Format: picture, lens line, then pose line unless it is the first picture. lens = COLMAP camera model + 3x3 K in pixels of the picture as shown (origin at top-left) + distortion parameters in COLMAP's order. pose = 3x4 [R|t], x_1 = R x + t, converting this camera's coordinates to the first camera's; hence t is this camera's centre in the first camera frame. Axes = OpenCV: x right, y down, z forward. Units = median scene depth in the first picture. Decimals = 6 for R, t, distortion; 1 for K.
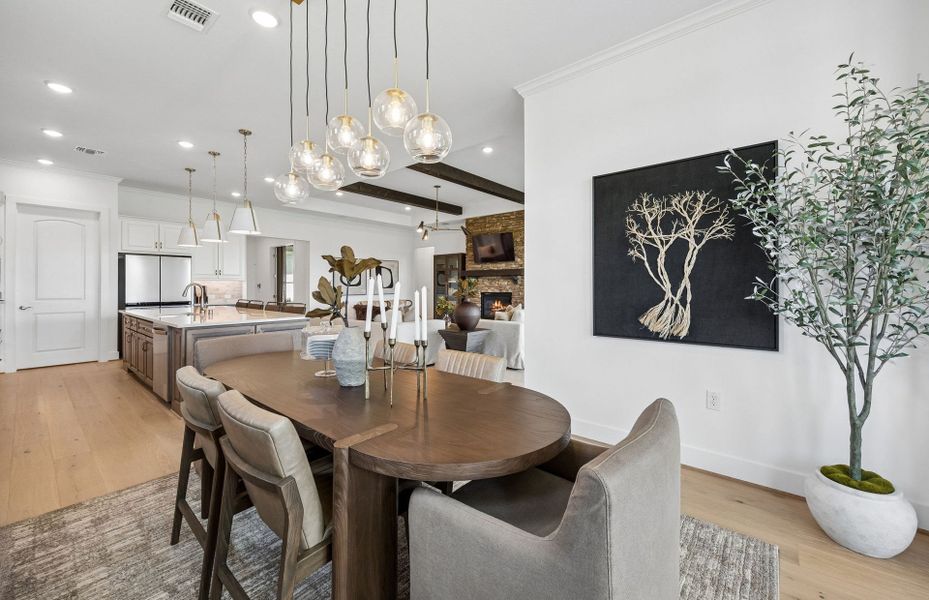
lens RADIAL K [[379.8, 0, 463.1], [0, 379.8, 285.2], [0, 0, 1]] dist [-0.000354, -0.000061]
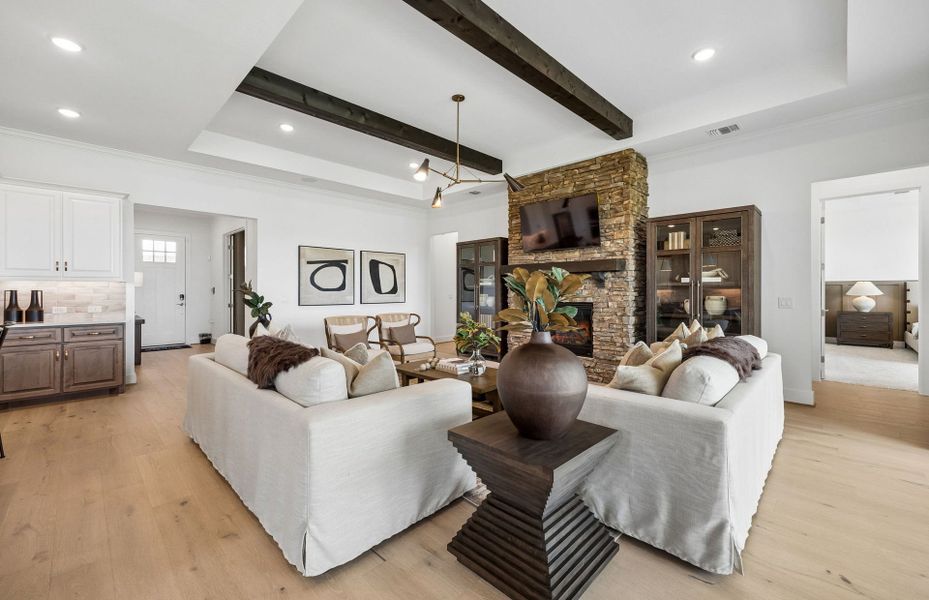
lens RADIAL K [[379.8, 0, 463.1], [0, 379.8, 285.2], [0, 0, 1]] dist [-0.000354, -0.000061]
pose [[0.996792, -0.000251, -0.080036, -0.016546], [-0.000628, 0.999940, -0.010955, -0.000304], [0.080034, 0.010970, 0.996732, 0.398155]]
